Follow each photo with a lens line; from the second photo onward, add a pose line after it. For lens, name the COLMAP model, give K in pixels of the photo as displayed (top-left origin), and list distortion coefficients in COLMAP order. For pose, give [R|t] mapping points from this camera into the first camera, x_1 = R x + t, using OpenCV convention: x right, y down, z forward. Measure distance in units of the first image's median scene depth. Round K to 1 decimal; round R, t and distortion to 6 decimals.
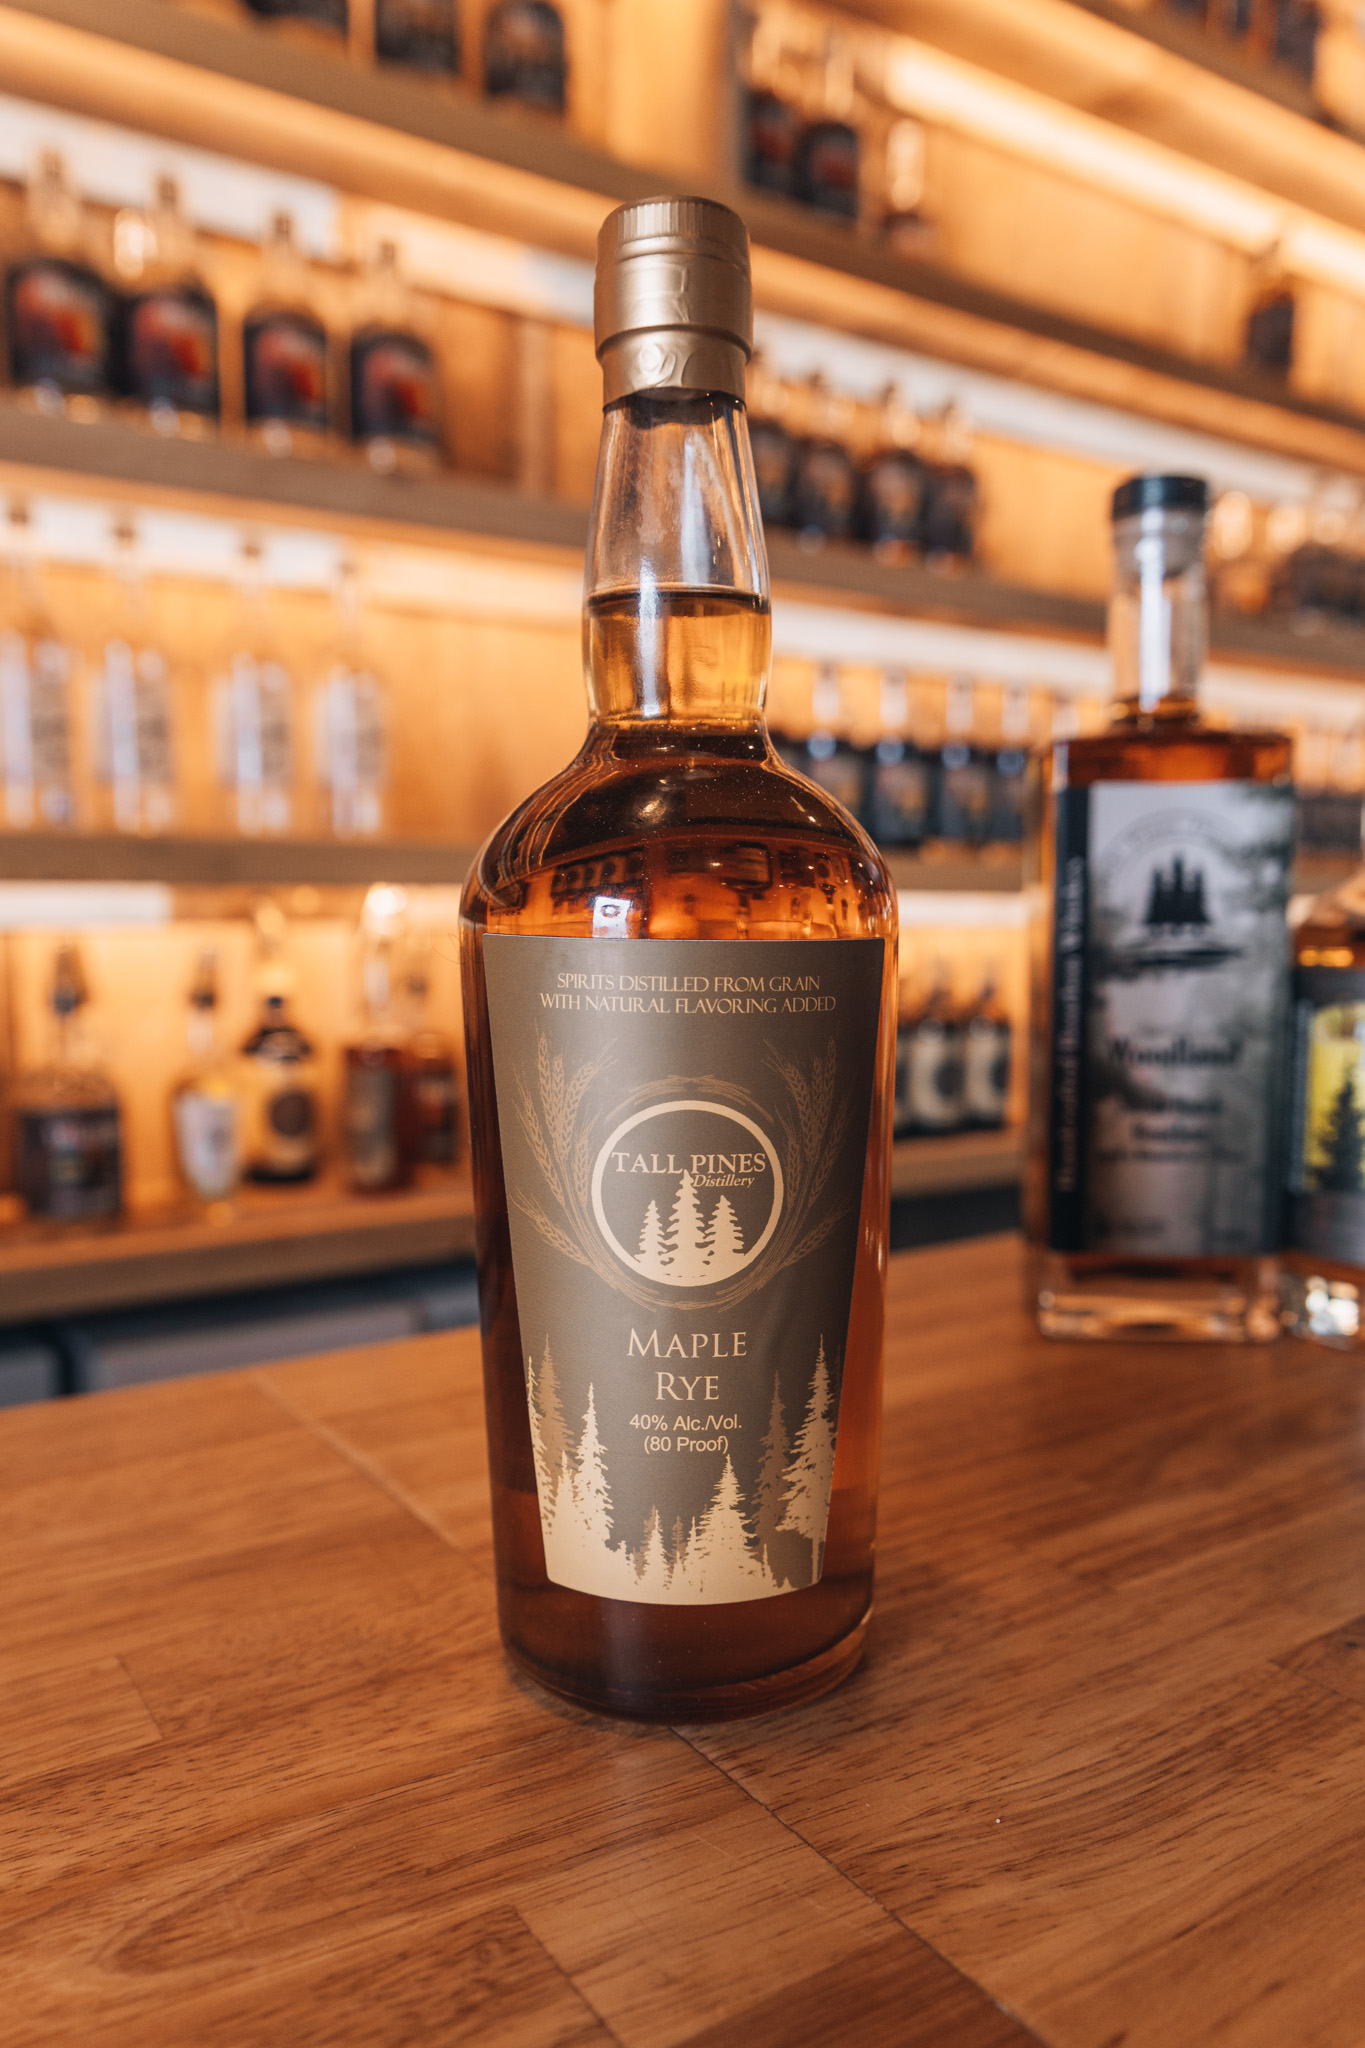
lens RADIAL K [[1453.0, 0, 664.8], [0, 1453.0, 1084.4], [0, 0, 1]] dist [-0.001707, -0.001085]
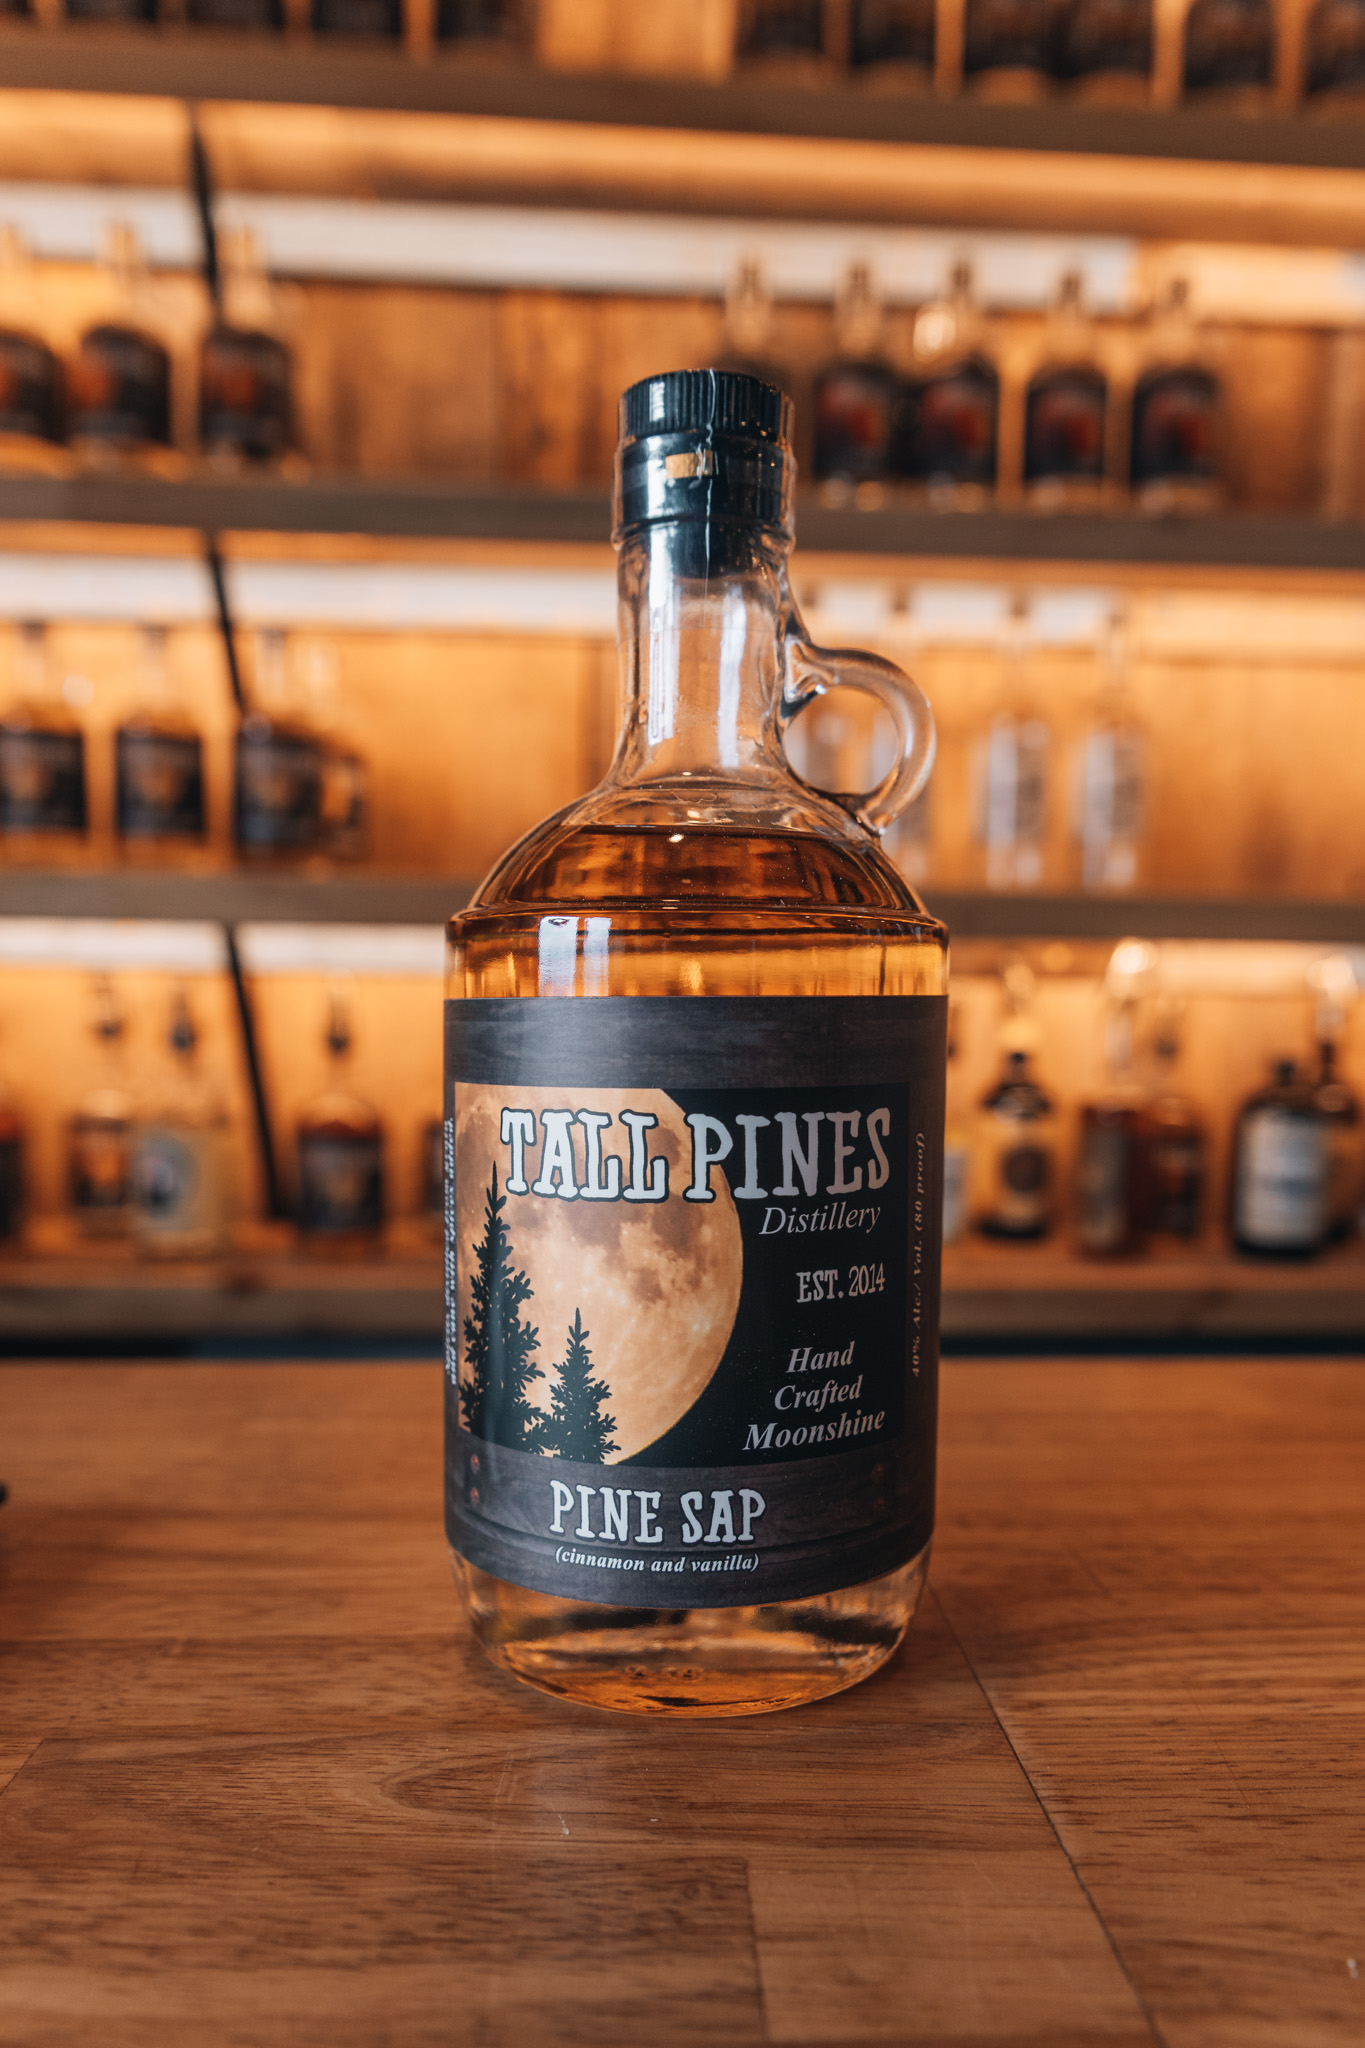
lens RADIAL K [[1450.6, 0, 710.8], [0, 1450.6, 1136.8], [0, 0, 1]] dist [-0.002665, 0.000183]
pose [[0.868683, 0.064045, -0.491210, 0.161143], [-0.073872, 0.997268, -0.000614, 0.050743], [0.489829, 0.036820, 0.871041, 0.076851]]
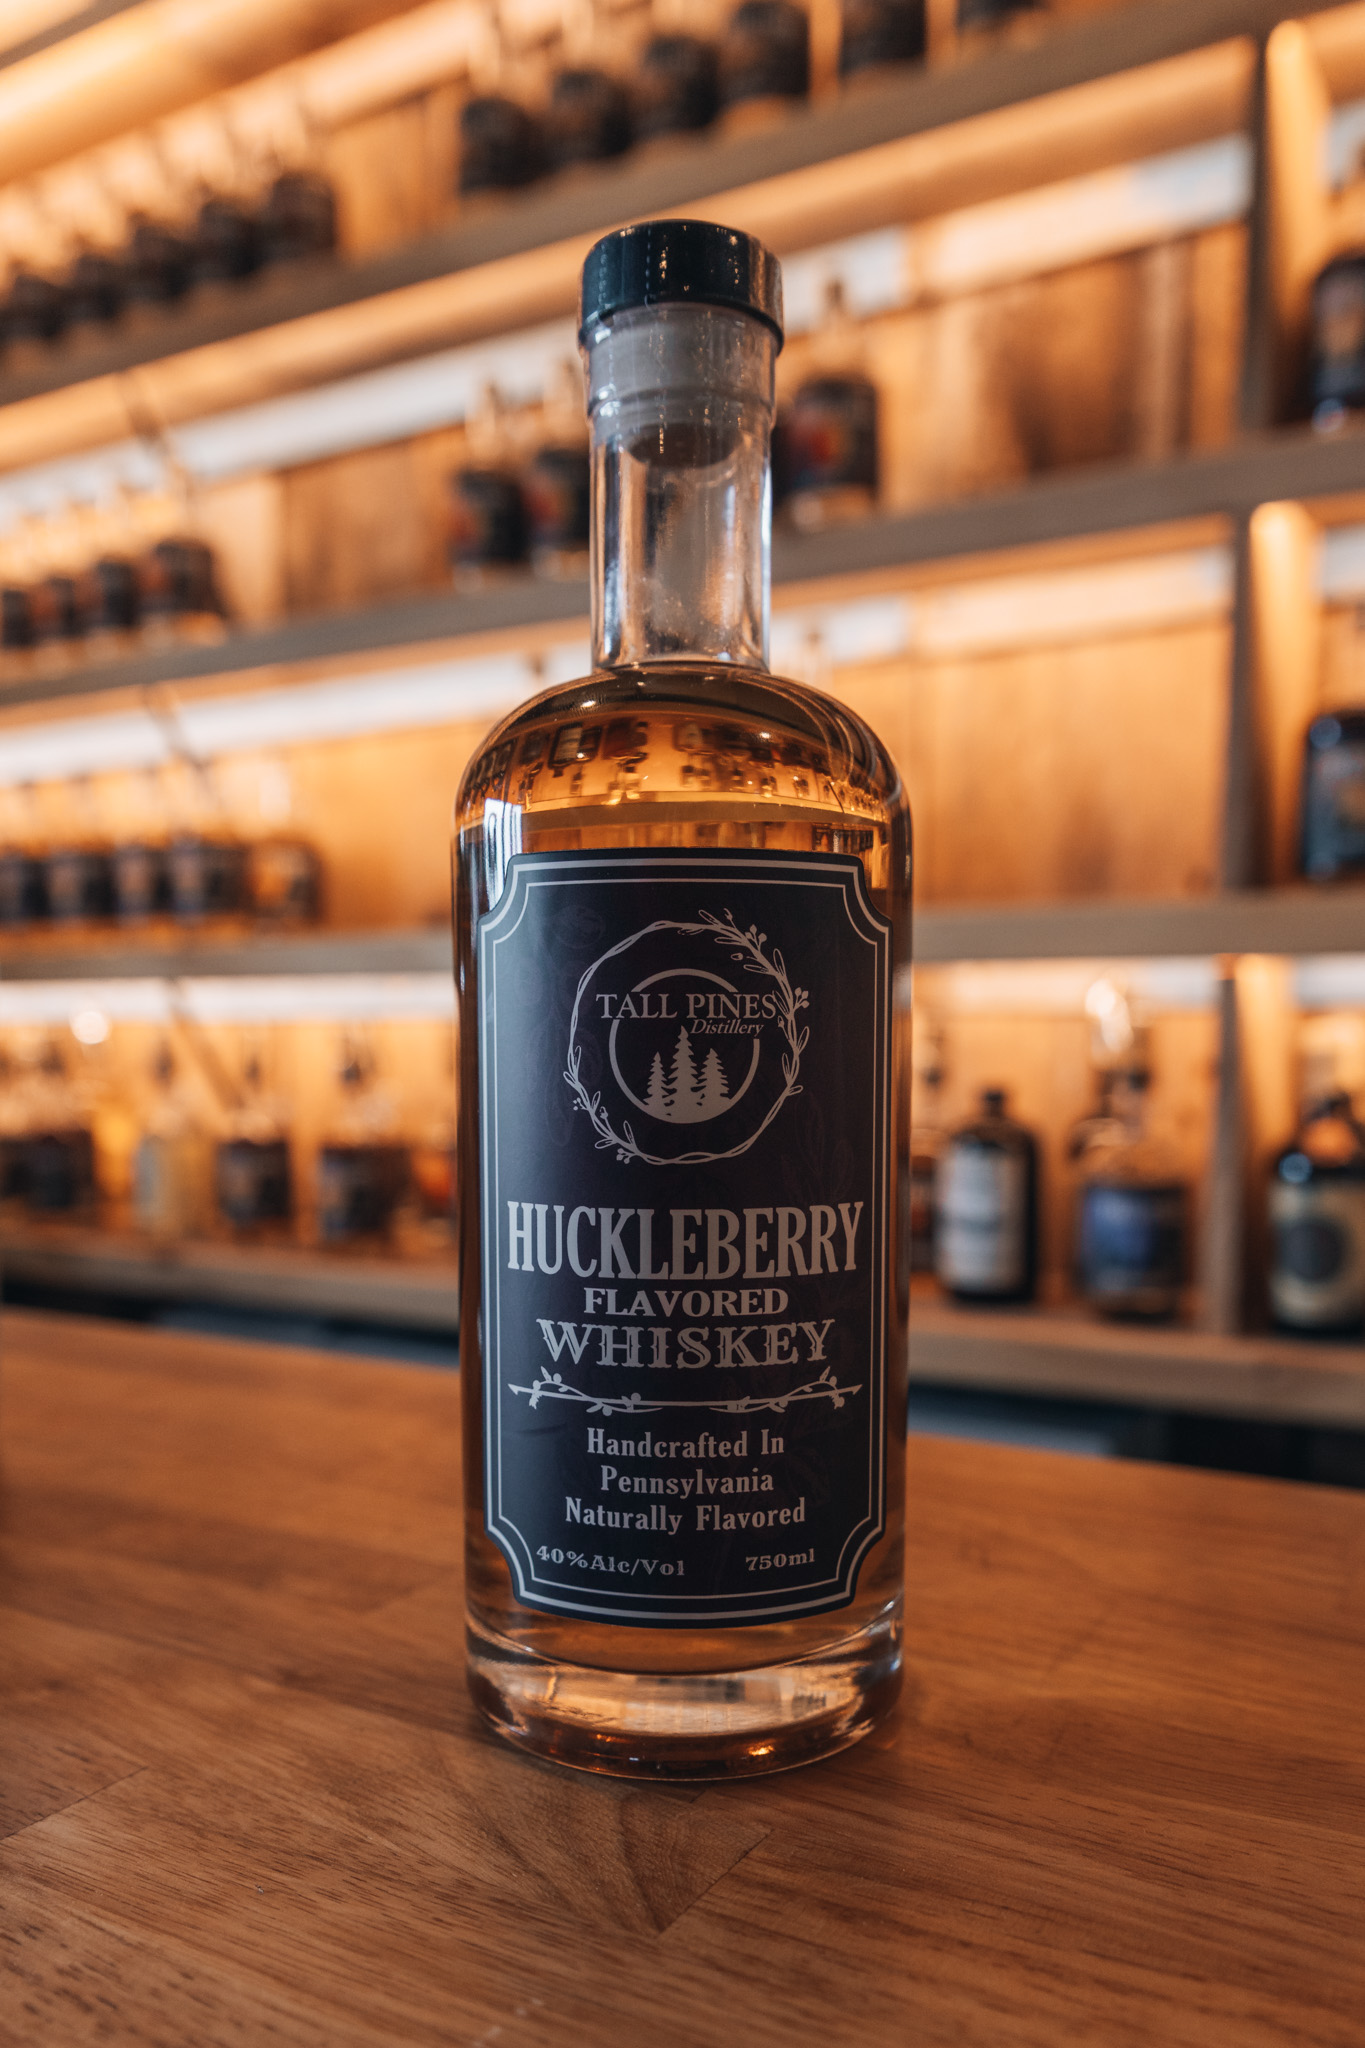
lens RADIAL K [[1558.5, 0, 687.4], [0, 1558.5, 1173.1], [0, 0, 1]] dist [-0.002547, 0.007067]
pose [[0.445818, 0.087291, -0.890857, 2.362241], [-0.090796, 0.994510, 0.052009, -0.168649], [0.890507, 0.057700, 0.451296, 1.630484]]
